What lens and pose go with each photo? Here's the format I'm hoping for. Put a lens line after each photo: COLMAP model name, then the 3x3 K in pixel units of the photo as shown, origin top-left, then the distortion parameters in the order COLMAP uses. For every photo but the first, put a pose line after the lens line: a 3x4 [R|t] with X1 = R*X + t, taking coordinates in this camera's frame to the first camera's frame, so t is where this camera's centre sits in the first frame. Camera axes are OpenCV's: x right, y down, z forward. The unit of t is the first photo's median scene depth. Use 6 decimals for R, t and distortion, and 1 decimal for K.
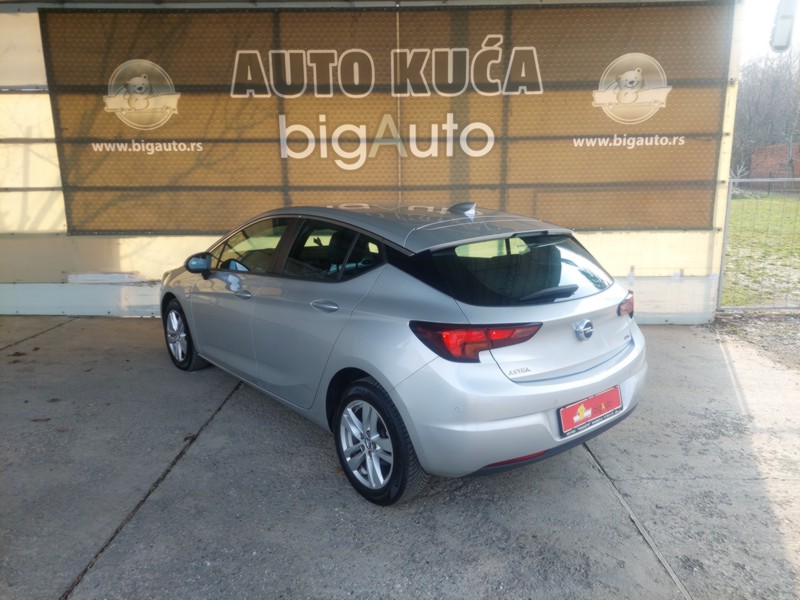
lens RADIAL K [[575.5, 0, 403.9], [0, 575.5, 295.3], [0, 0, 1]] dist [0.041771, -0.025235]
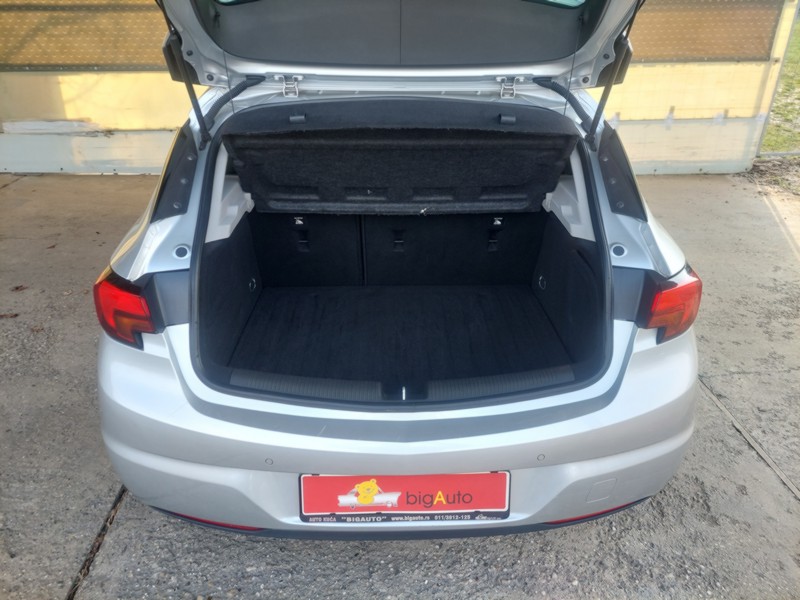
lens RADIAL K [[575.5, 0, 403.9], [0, 575.5, 295.3], [0, 0, 1]] dist [0.041771, -0.025235]
pose [[0.998197, -0.026317, 0.053951, -0.065038], [0.010599, 0.961923, 0.273116, -0.021471], [-0.059084, -0.272052, 0.960467, 0.112248]]
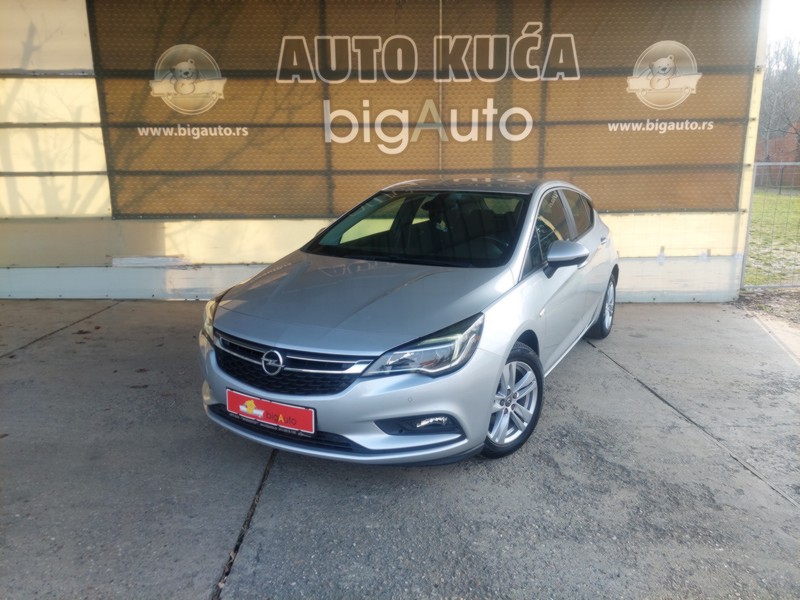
lens RADIAL K [[575.4, 0, 400.0], [0, 575.4, 300.0], [0, 0, 1]] dist [0.041091, -0.024526]
pose [[0.999311, -0.009027, 0.036009, -0.121059], [0.008710, 0.999922, 0.008949, 0.033787], [-0.036087, -0.008629, 0.999311, -0.028923]]
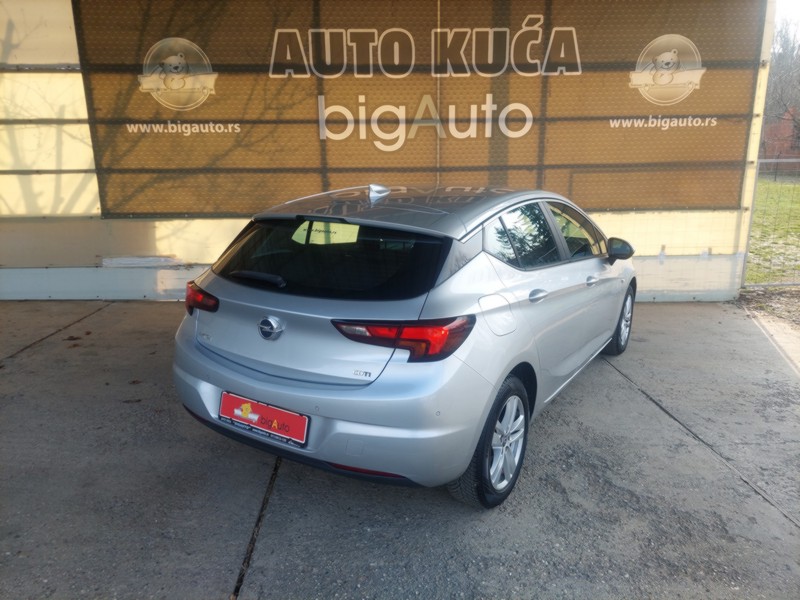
lens RADIAL K [[576.6, 0, 397.5], [0, 576.6, 300.8], [0, 0, 1]] dist [0.036118, -0.019652]
pose [[0.998946, -0.012360, 0.044216, -0.128158], [0.010685, 0.999223, 0.037925, 0.004304], [-0.044650, -0.037413, 0.998302, -0.011379]]
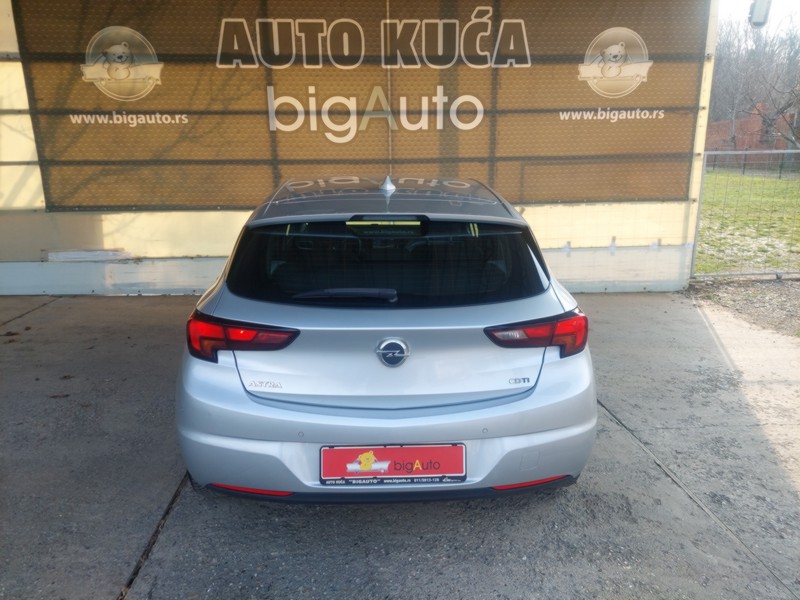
lens RADIAL K [[577.2, 0, 400.0], [0, 577.2, 300.0], [0, 0, 1]] dist [0.037734, -0.021987]
pose [[0.996886, -0.021017, 0.076005, -0.073581], [0.017590, 0.998811, 0.045472, 0.009823], [-0.076871, -0.043993, 0.996070, -0.014746]]
